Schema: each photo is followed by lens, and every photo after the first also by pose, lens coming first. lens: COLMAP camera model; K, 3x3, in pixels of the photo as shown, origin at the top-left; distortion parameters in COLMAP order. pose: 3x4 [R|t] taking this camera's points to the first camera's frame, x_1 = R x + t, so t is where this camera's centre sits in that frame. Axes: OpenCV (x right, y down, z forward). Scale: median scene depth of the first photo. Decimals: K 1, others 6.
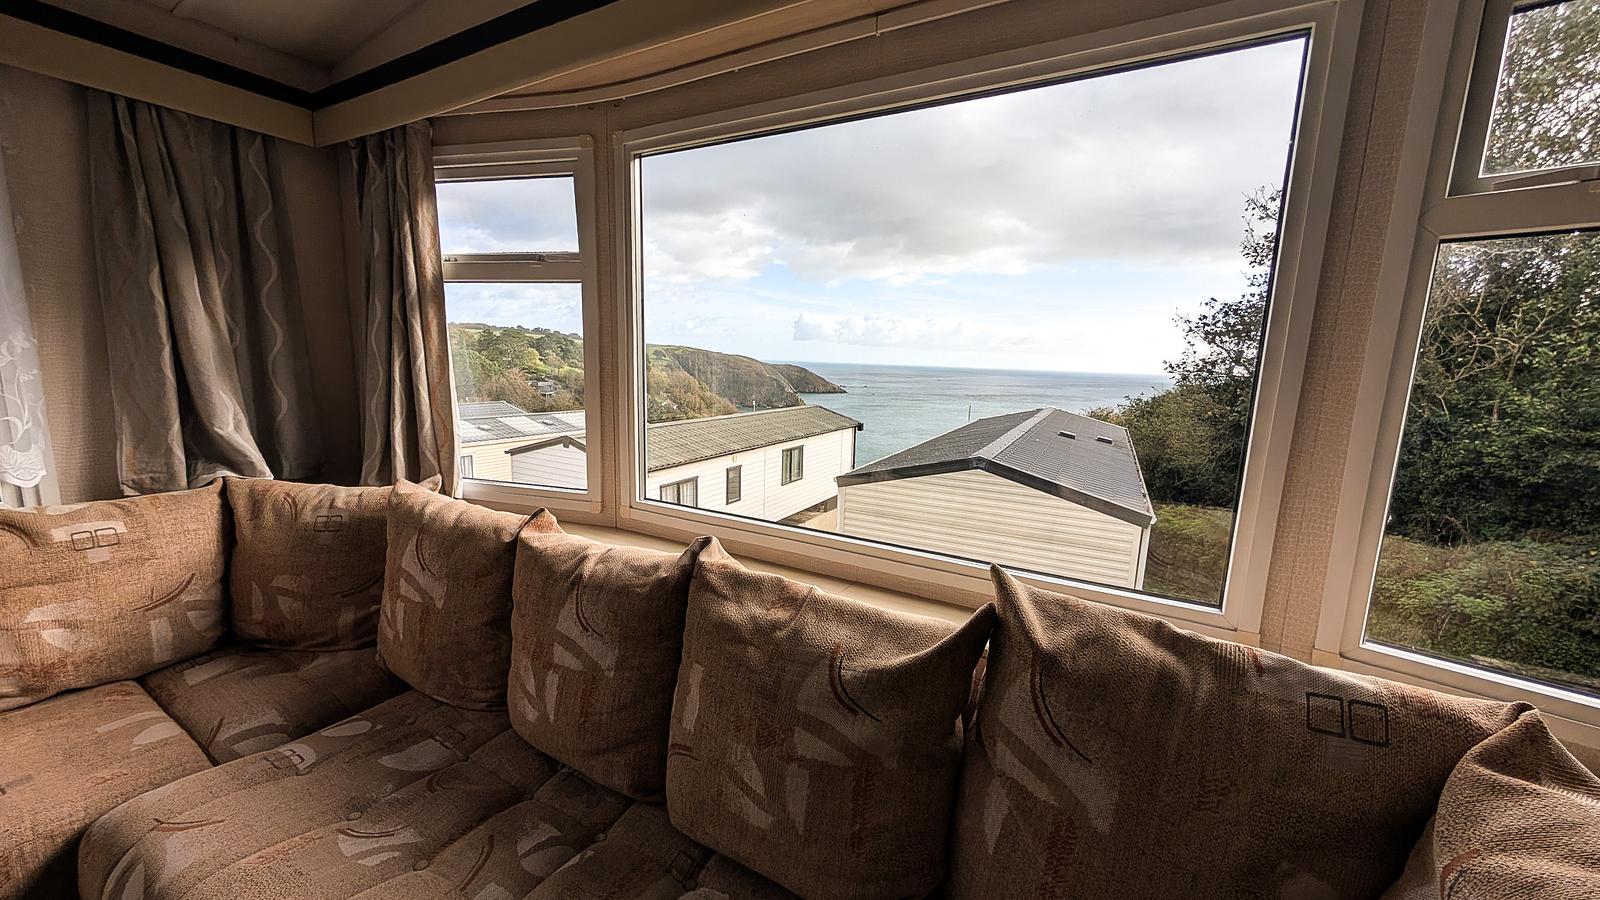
lens RADIAL K [[595.7, 0, 800.0], [0, 595.7, 450.0], [0, 0, 1]] dist [-0.002672, 0.000077]
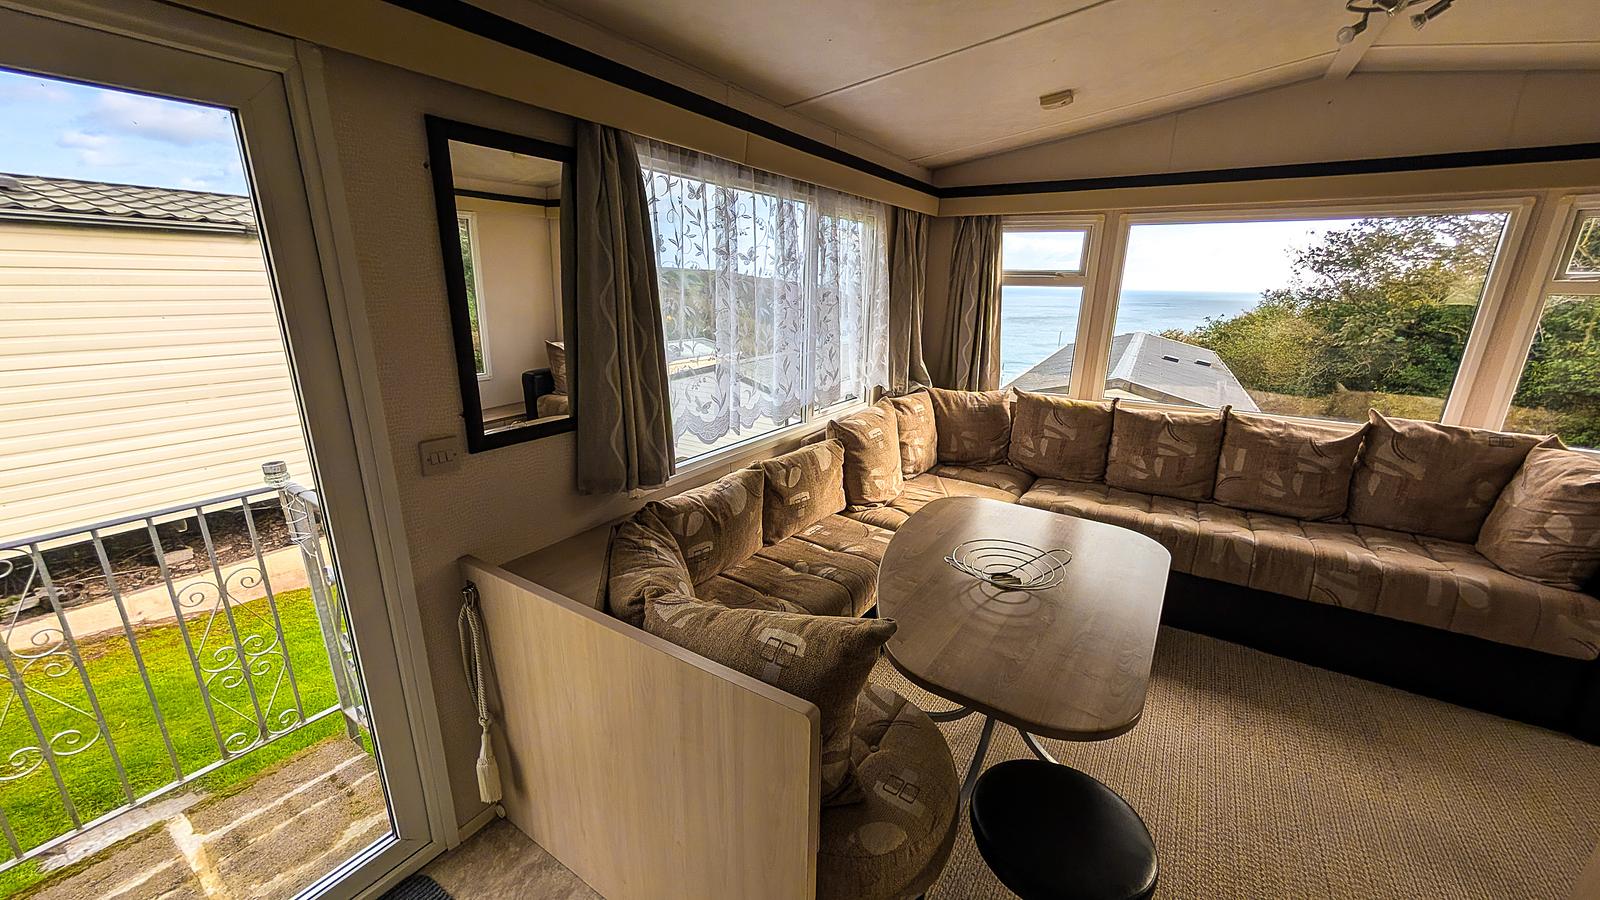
lens RADIAL K [[595.7, 0, 800.0], [0, 595.7, 450.0], [0, 0, 1]] dist [-0.002672, 0.000077]
pose [[0.998196, -0.002849, -0.059972, -1.579710], [0.010210, 0.992381, 0.122783, 0.003552], [0.059166, -0.123174, 0.990620, -1.434833]]
